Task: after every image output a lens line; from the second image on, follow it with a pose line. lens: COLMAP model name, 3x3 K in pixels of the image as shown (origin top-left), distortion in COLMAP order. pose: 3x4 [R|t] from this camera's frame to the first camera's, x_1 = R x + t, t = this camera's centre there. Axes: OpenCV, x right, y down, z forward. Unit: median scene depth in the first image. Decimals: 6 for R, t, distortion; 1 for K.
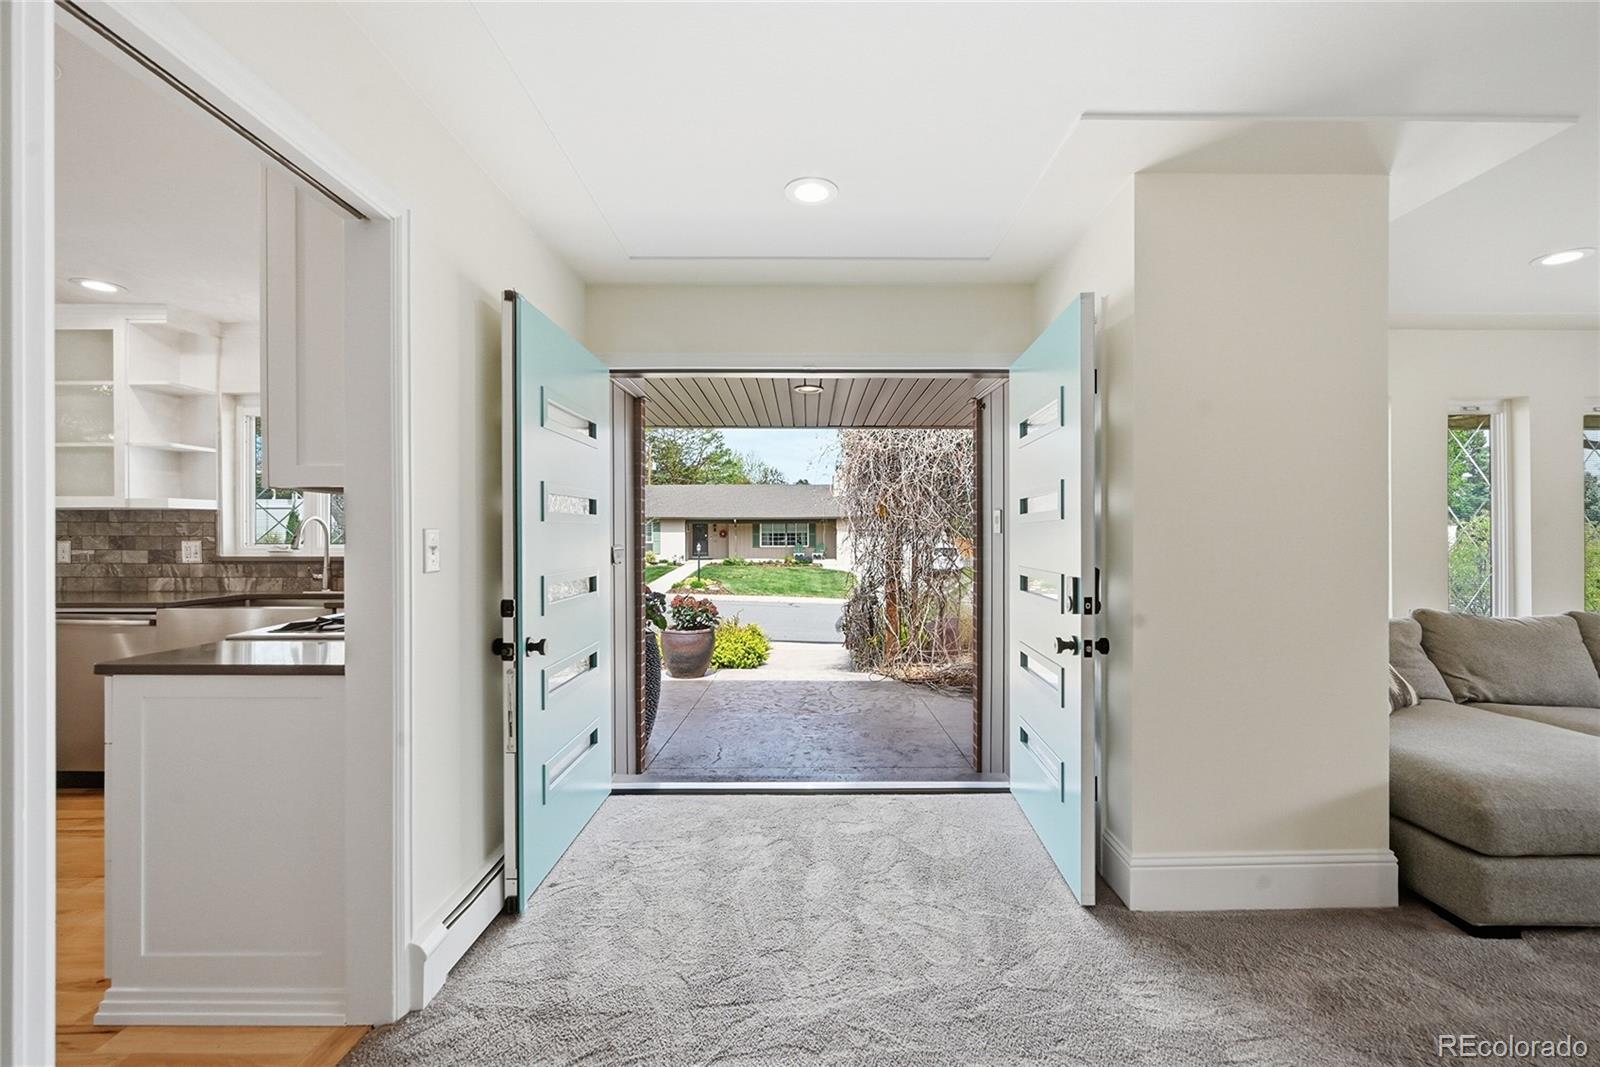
lens RADIAL K [[638.6, 0, 808.5], [0, 638.6, 533.7], [0, 0, 1]] dist [-0.001026, -0.000226]
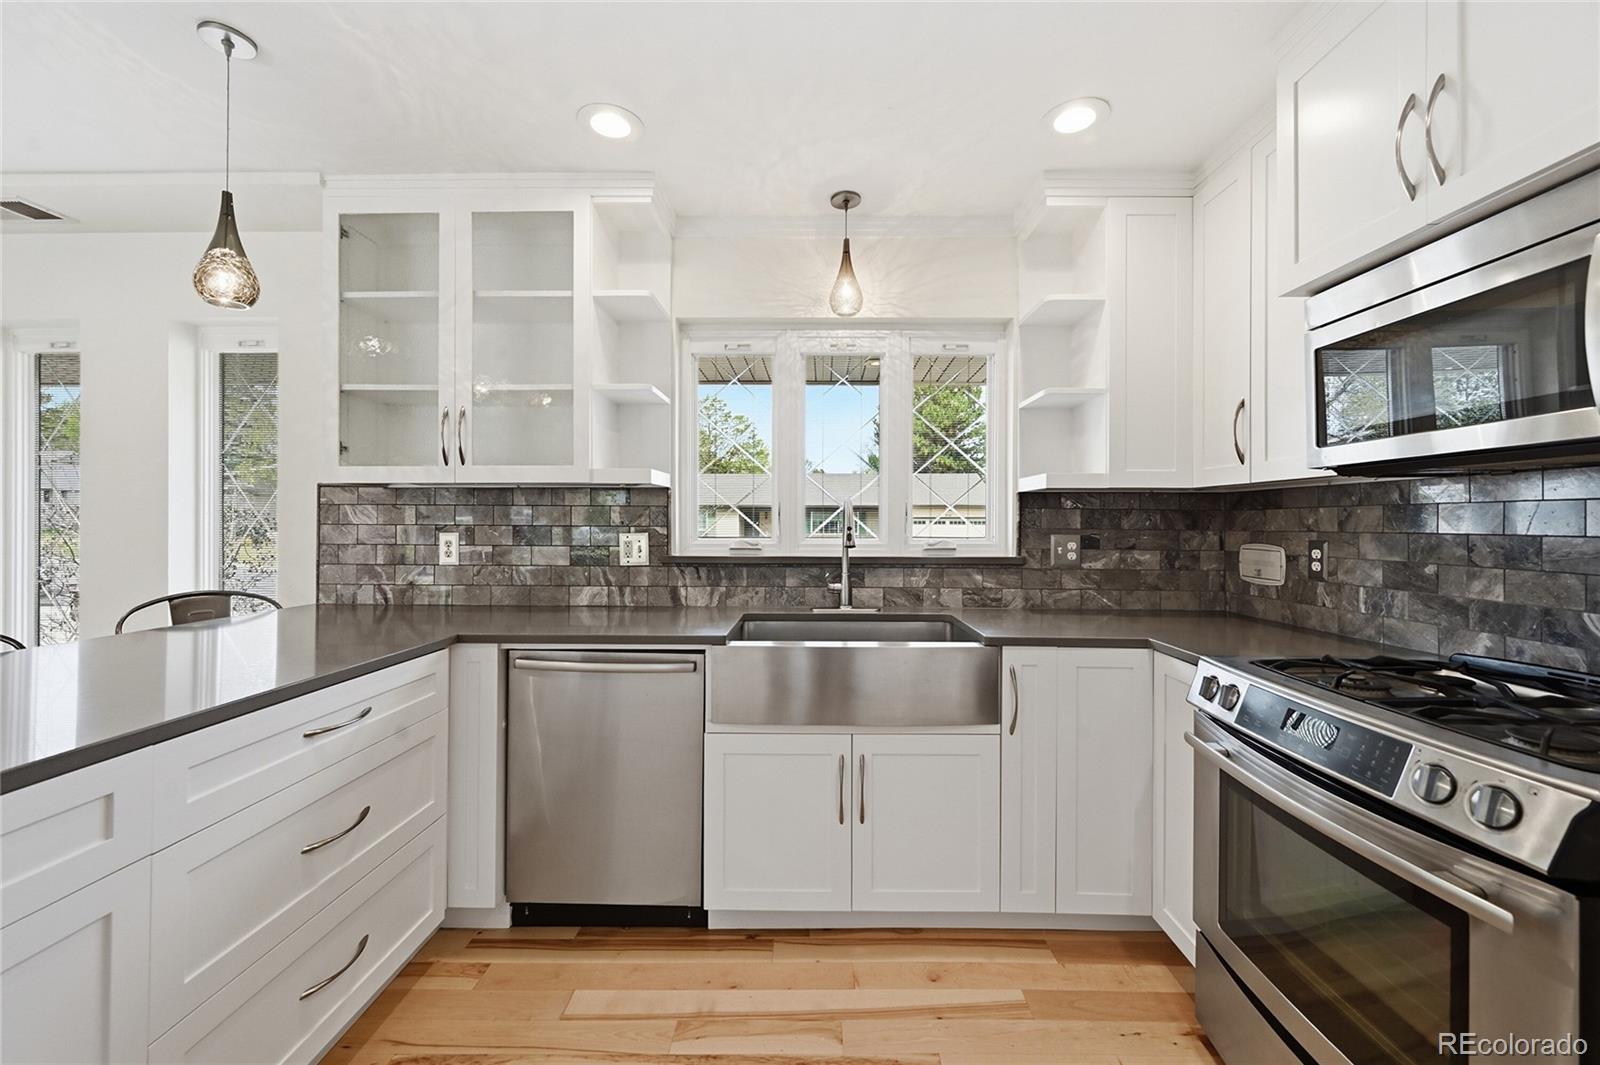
lens RADIAL K [[620.1, 0, 797.2], [0, 620.1, 519.9], [0, 0, 1]] dist [0.001167, 0.000014]
pose [[0.999278, 0.000045, -0.037994, -0.765098], [-0.000187, 0.999993, -0.003733, -0.000412], [0.037994, 0.003738, 0.999271, 0.340325]]
